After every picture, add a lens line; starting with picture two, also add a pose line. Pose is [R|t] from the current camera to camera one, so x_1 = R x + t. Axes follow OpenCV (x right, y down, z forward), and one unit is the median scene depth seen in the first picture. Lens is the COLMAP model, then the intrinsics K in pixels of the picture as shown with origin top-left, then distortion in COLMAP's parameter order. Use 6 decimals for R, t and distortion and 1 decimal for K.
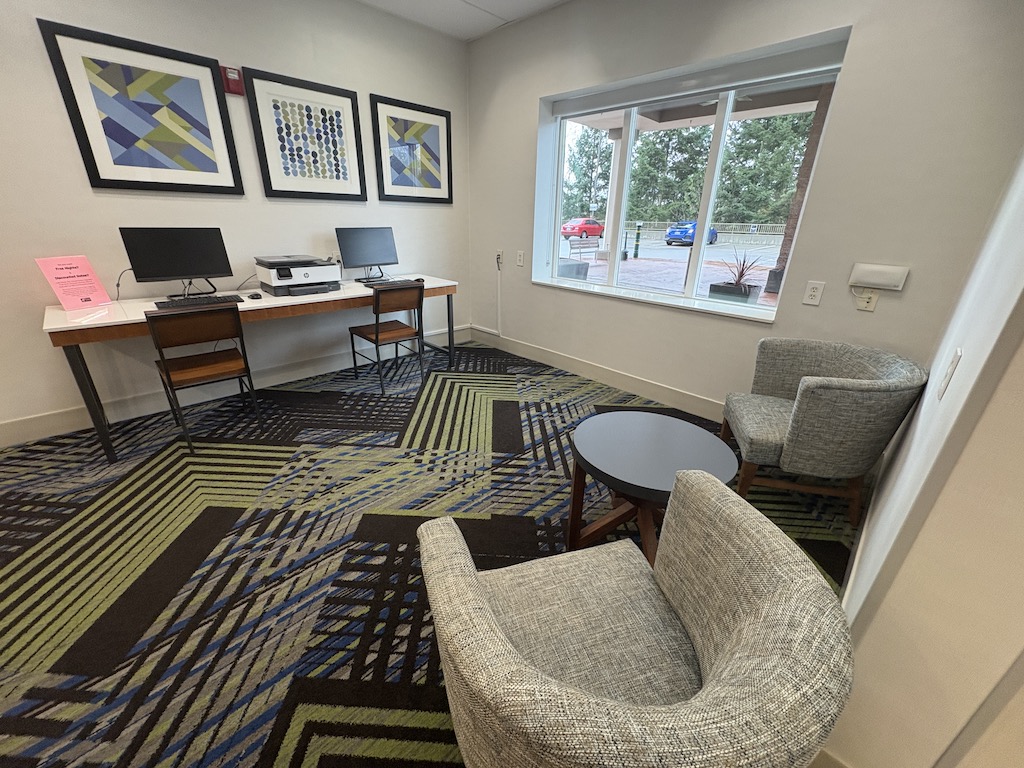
lens RADIAL K [[410.6, 0, 513.7], [0, 410.6, 388.8], [0, 0, 1]] dist [0.001328, 0.000033]
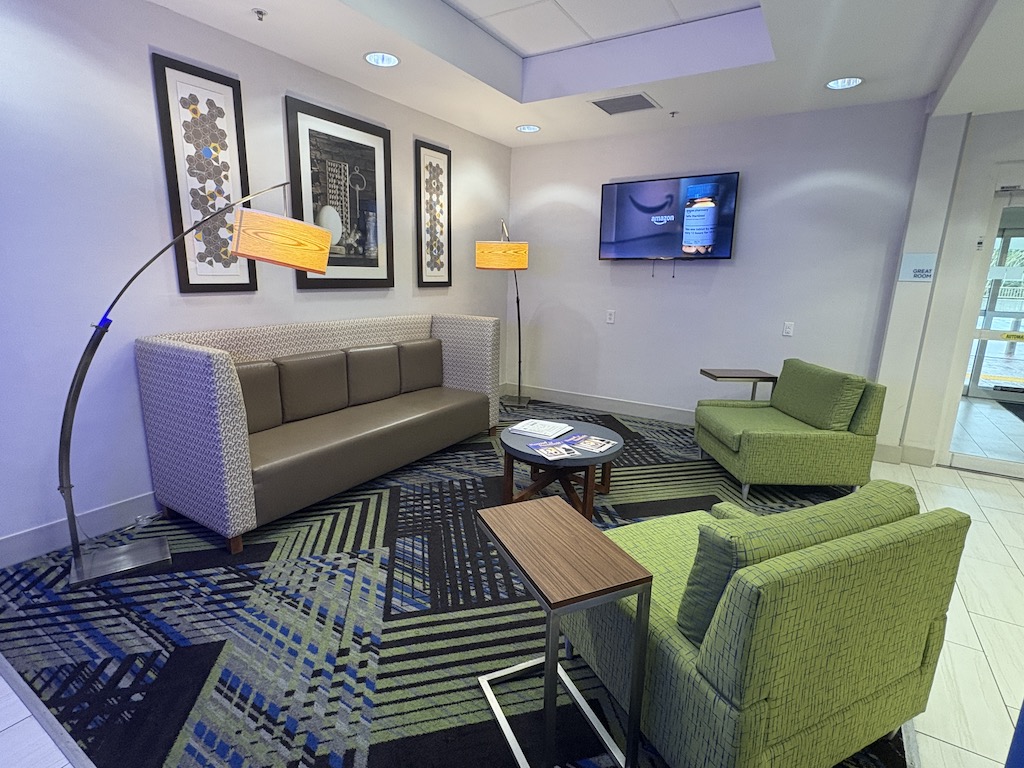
lens RADIAL K [[491.0, 0, 512.3], [0, 491.0, 382.1], [0, 0, 1]] dist [-0.004053, -0.000999]
pose [[0.217707, 0.182572, -0.958786, 0.537912], [-0.384354, 0.919008, 0.087724, -0.423862], [0.897149, 0.349415, 0.270246, 0.914889]]
